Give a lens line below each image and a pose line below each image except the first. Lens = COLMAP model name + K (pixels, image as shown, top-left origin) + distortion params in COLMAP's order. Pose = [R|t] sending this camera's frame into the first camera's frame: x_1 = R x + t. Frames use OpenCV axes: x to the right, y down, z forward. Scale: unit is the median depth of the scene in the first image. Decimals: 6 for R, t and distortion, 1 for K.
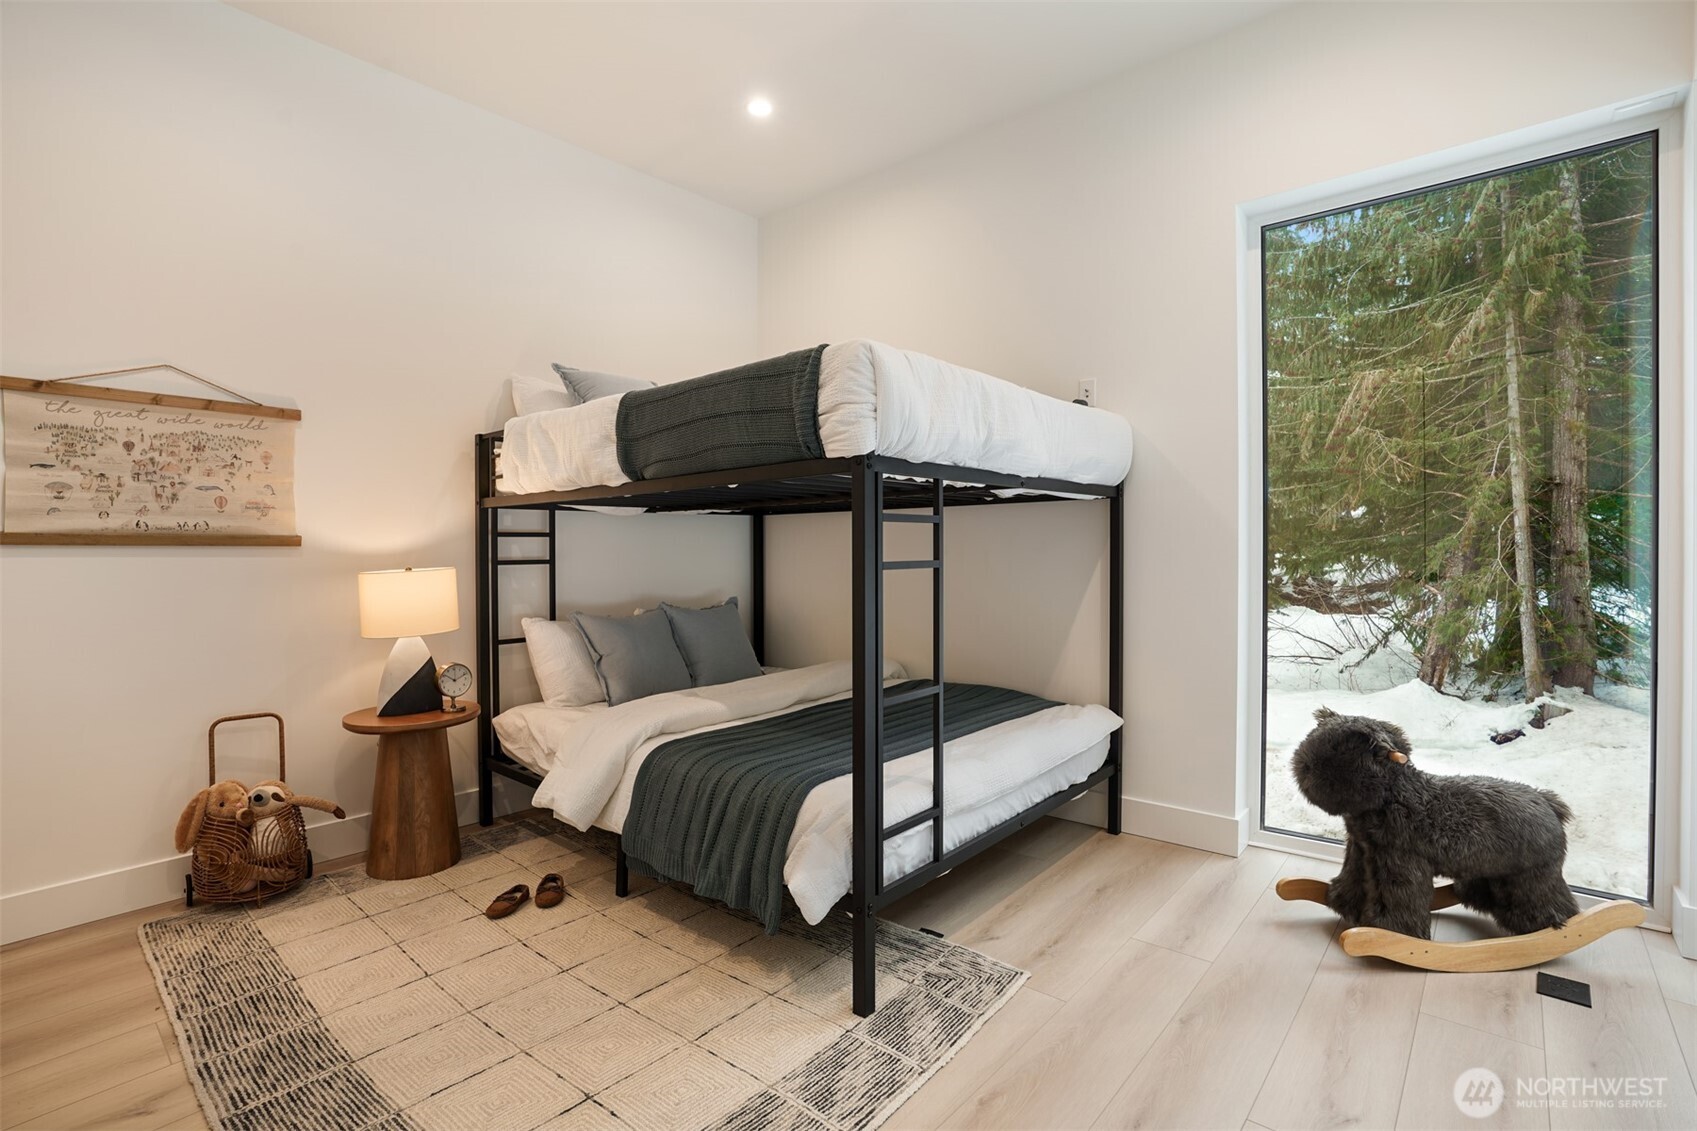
lens RADIAL K [[784.1, 0, 845.8], [0, 784.1, 566.1], [0, 0, 1]] dist [-0.018514, 0.000232]
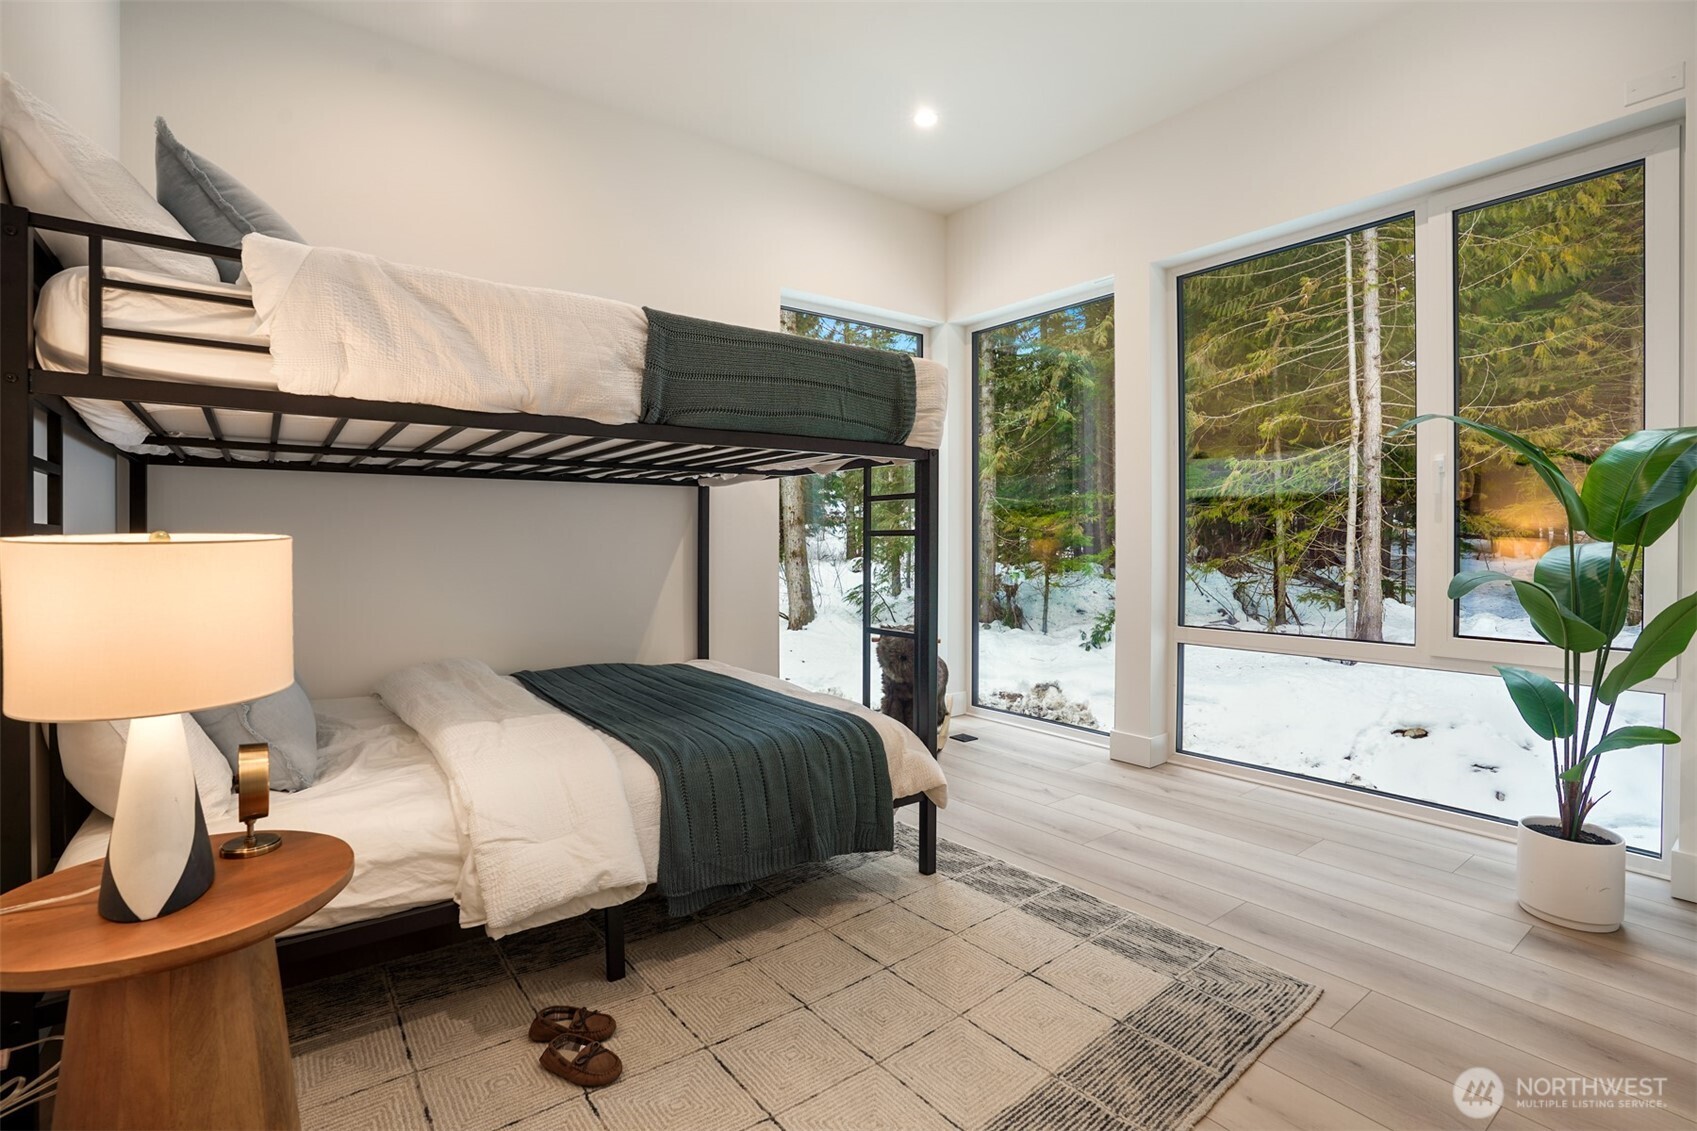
lens RADIAL K [[784.1, 0, 846.6], [0, 784.1, 557.6], [0, 0, 1]] dist [-0.018514, 0.000232]
pose [[0.196938, 0.000092, 0.980416, -1.439866], [0.004281, 0.999990, -0.000954, 0.036735], [-0.980407, 0.004385, 0.196936, 0.950721]]
